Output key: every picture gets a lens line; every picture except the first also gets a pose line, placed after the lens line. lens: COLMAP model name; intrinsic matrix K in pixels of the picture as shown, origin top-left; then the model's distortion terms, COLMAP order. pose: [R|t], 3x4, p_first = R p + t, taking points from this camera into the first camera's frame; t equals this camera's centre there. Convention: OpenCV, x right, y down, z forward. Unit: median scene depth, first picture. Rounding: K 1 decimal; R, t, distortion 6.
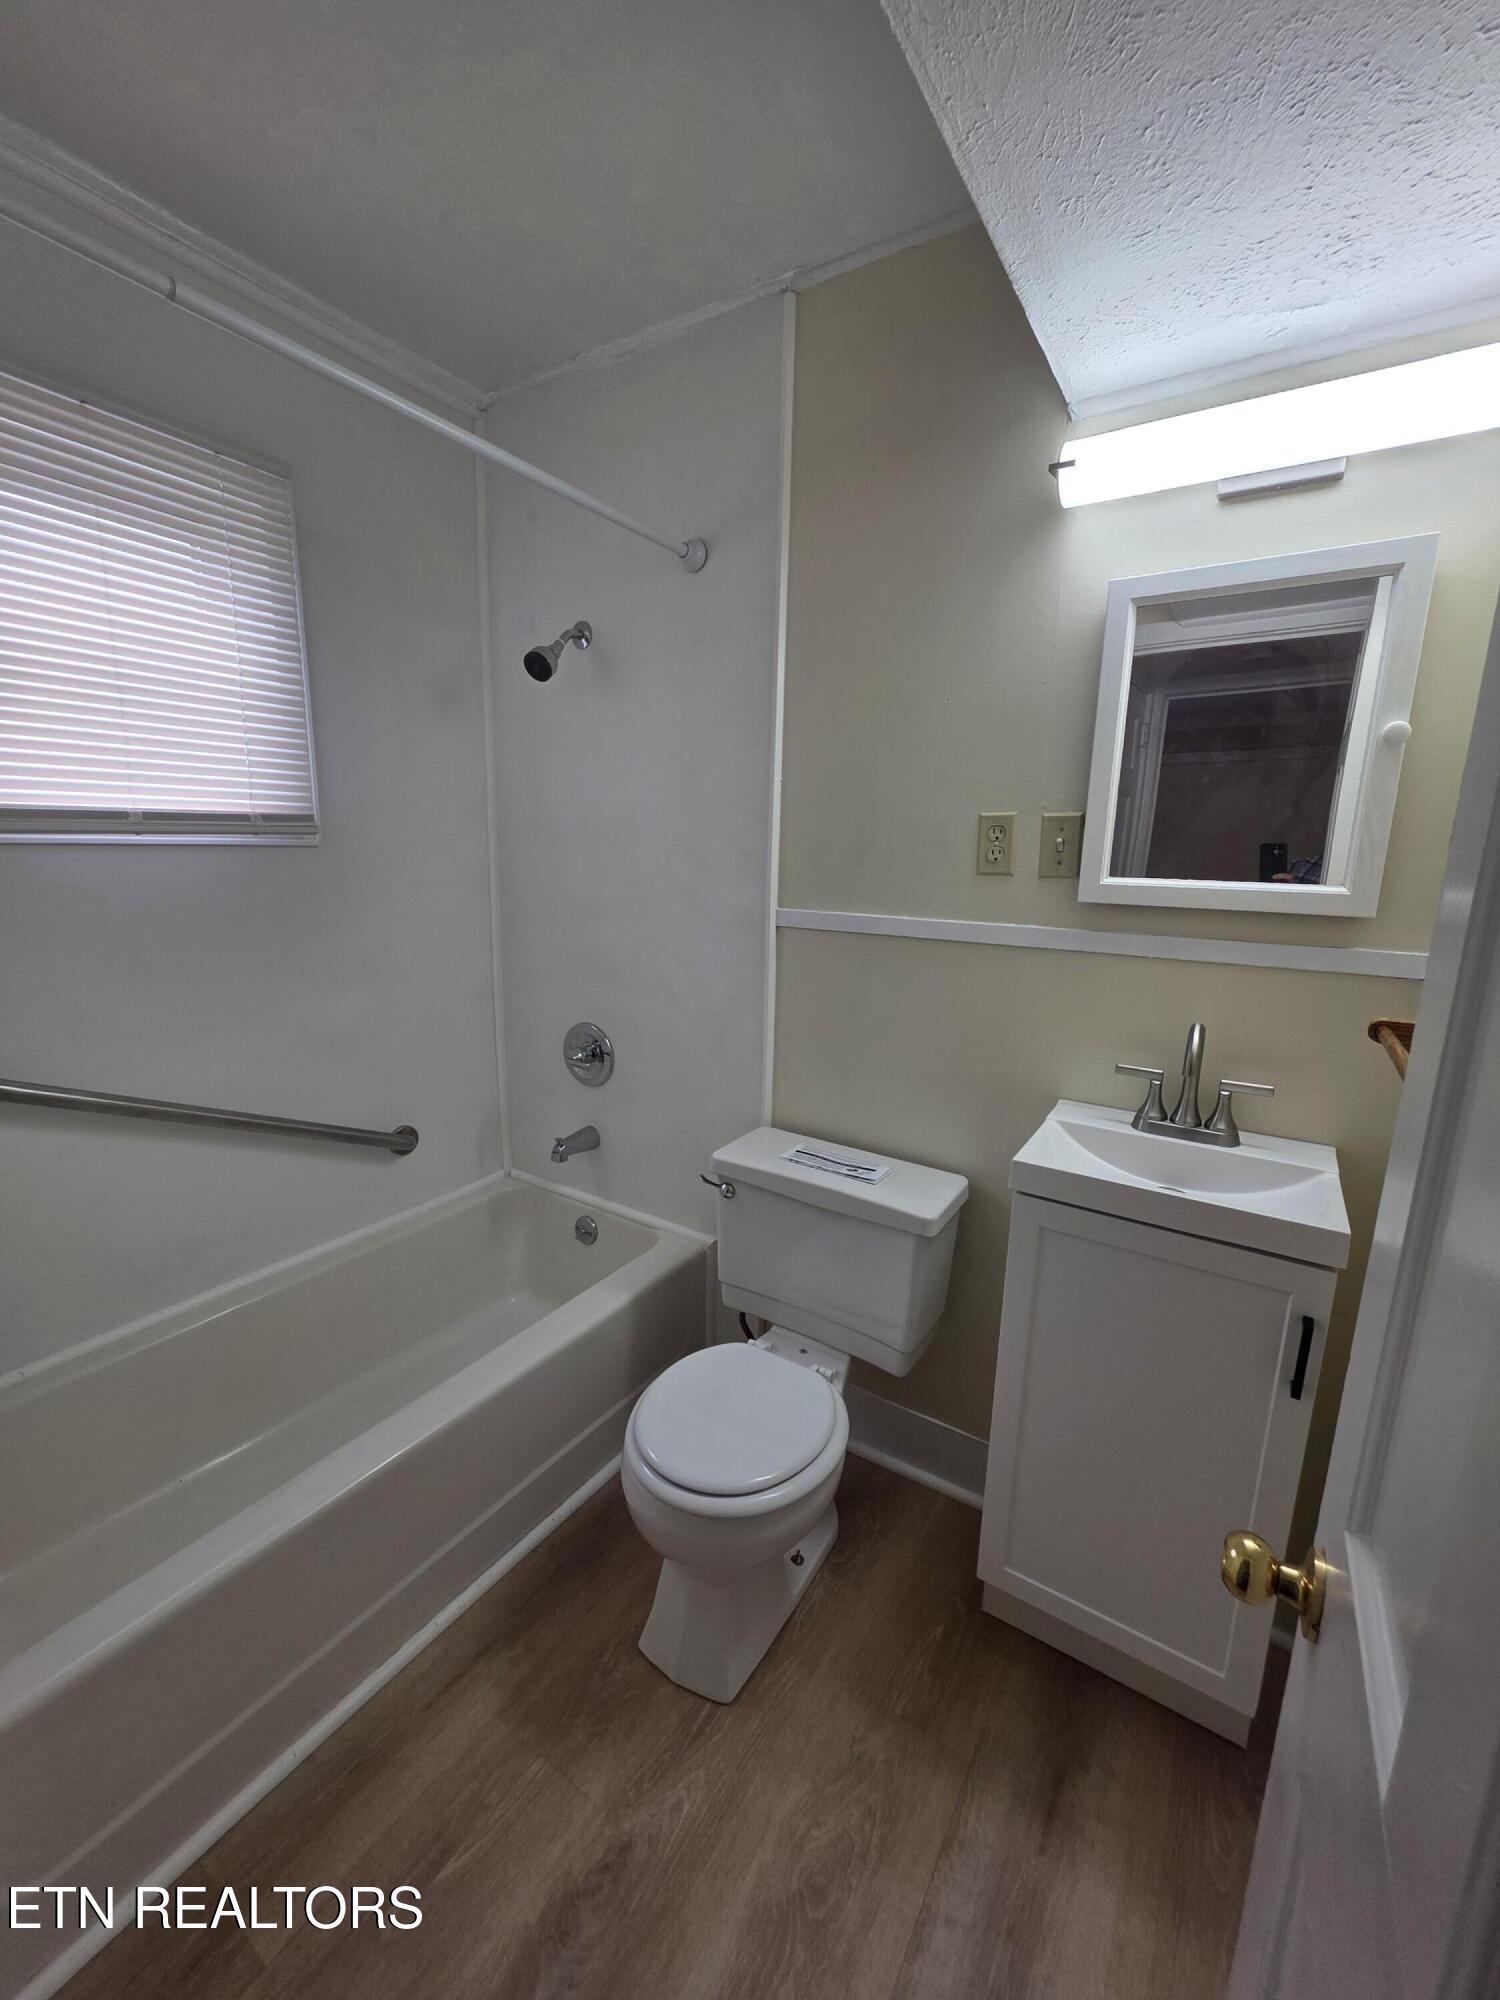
lens RADIAL K [[804.7, 0, 747.6], [0, 804.7, 1012.2], [0, 0, 1]] dist [-0.001080, 0.001267]
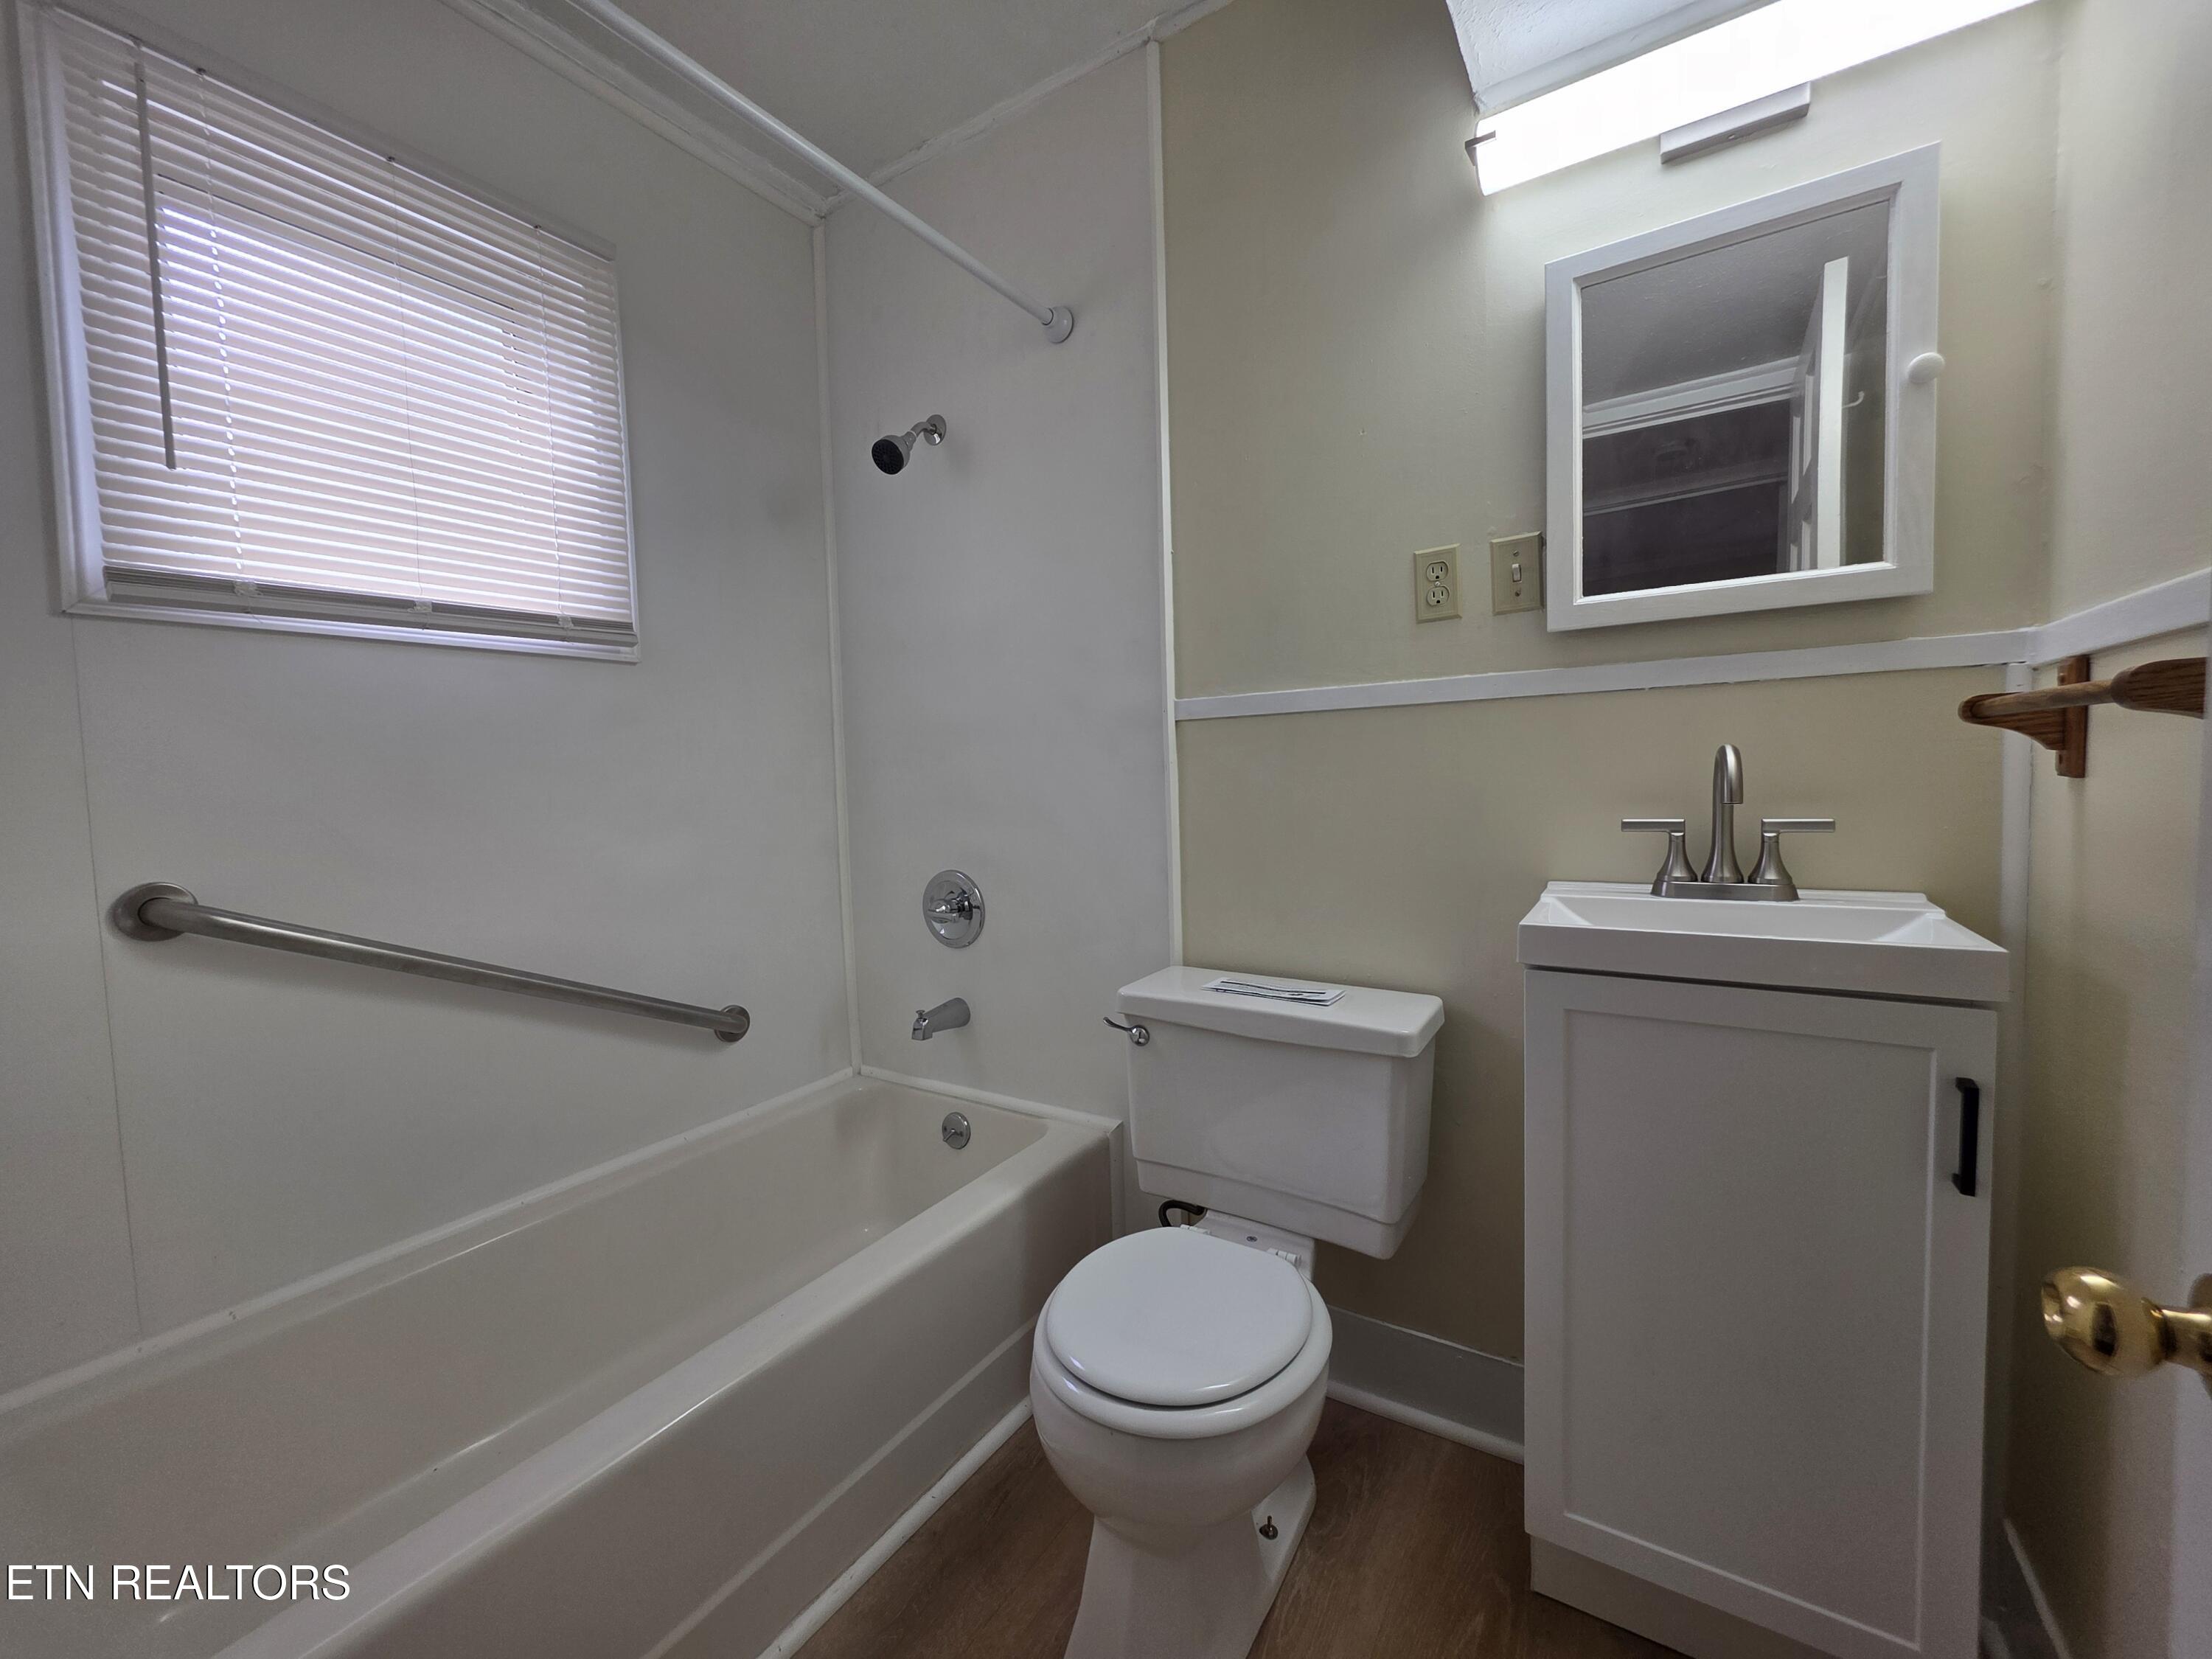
lens RADIAL K [[890.0, 0, 1105.8], [0, 890.0, 816.0], [0, 0, 1]] dist [-0.001080, 0.001267]
pose [[0.998529, -0.054084, 0.003724, -0.054435], [0.054058, 0.988184, -0.143420, 0.142510], [0.004076, 0.143411, 0.989655, 0.100855]]
